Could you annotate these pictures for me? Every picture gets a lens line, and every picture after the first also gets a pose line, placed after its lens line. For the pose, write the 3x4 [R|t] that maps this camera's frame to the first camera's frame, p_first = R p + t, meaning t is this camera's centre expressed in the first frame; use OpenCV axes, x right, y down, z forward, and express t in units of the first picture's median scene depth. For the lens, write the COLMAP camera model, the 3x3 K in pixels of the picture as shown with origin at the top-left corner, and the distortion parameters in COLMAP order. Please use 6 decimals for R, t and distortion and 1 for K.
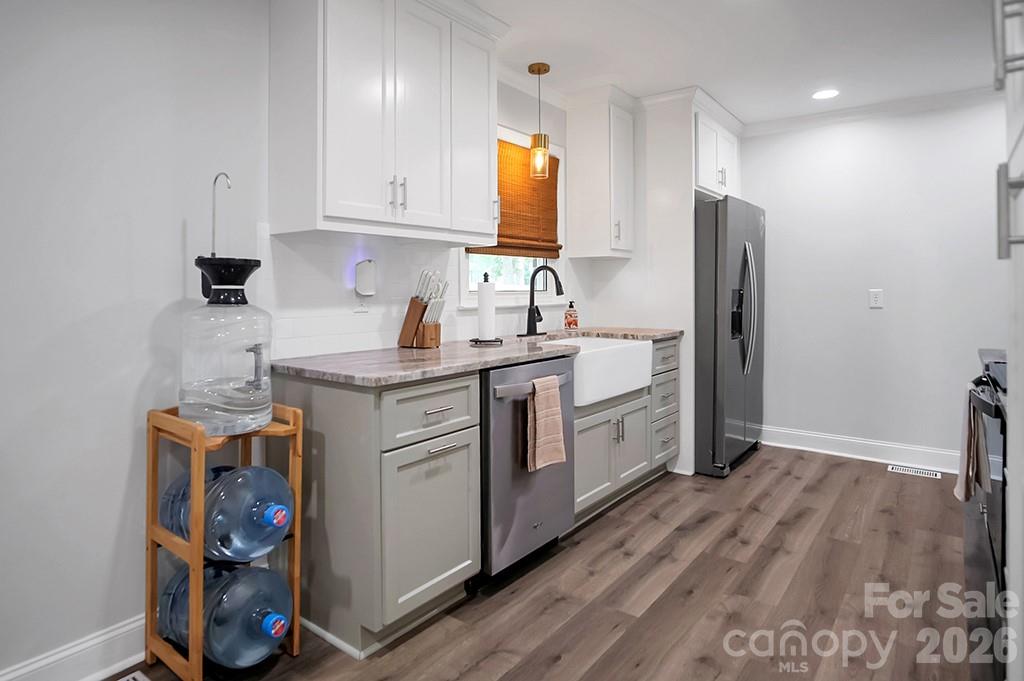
lens RADIAL K [[602.3, 0, 508.2], [0, 602.3, 284.7], [0, 0, 1]] dist [-0.003102, 0.000101]
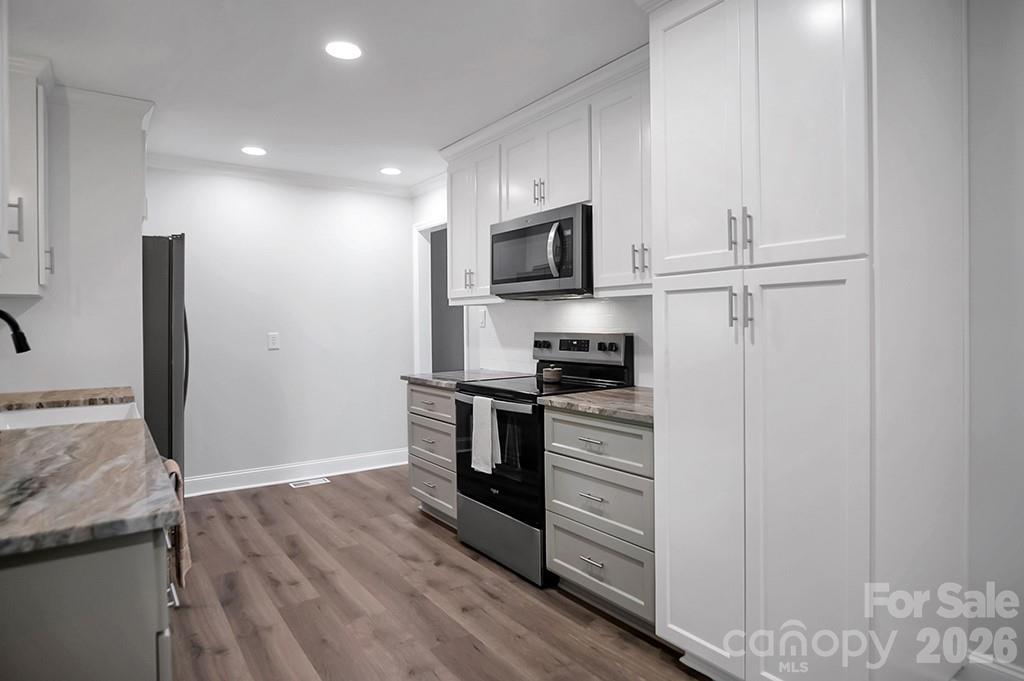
lens RADIAL K [[584.0, 0, 514.3], [0, 584.0, 326.6], [0, 0, 1]] dist [-0.005440, -0.000699]
pose [[0.305731, -0.009277, 0.952073, -0.397357], [0.003456, 0.999957, 0.008634, -0.016091], [-0.952112, 0.000651, 0.305750, 0.306046]]
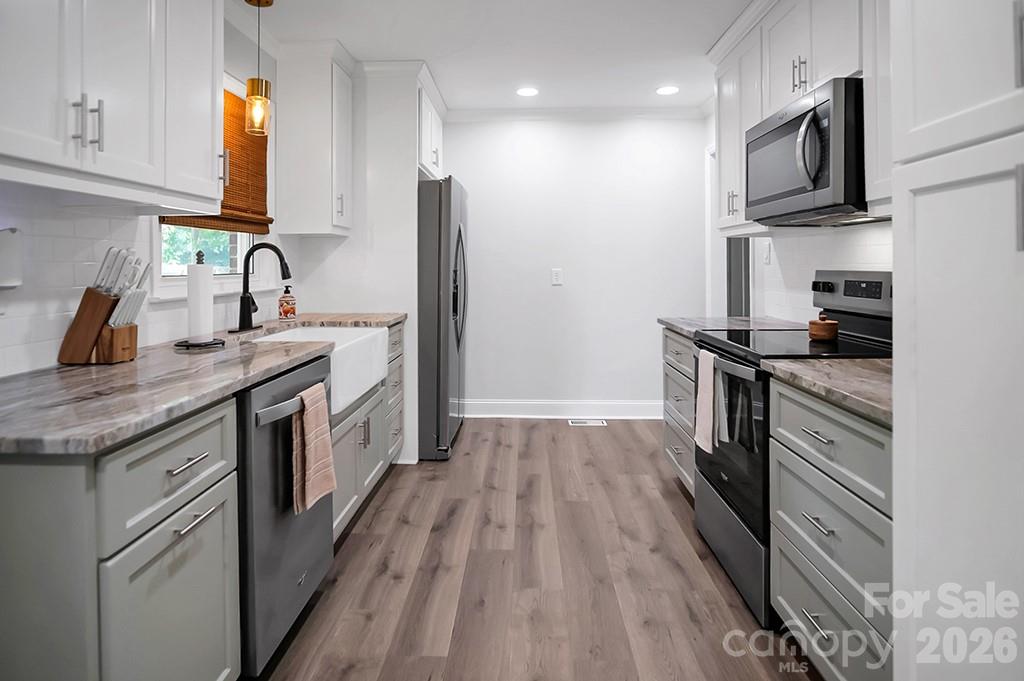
lens RADIAL K [[575.1, 0, 515.3], [0, 575.1, 261.1], [0, 0, 1]] dist [-0.014163, -0.000480]
pose [[0.813861, 0.001741, 0.581057, -0.125168], [-0.000055, 0.999996, -0.002919, -0.005407], [-0.581059, 0.002344, 0.813858, 0.198010]]
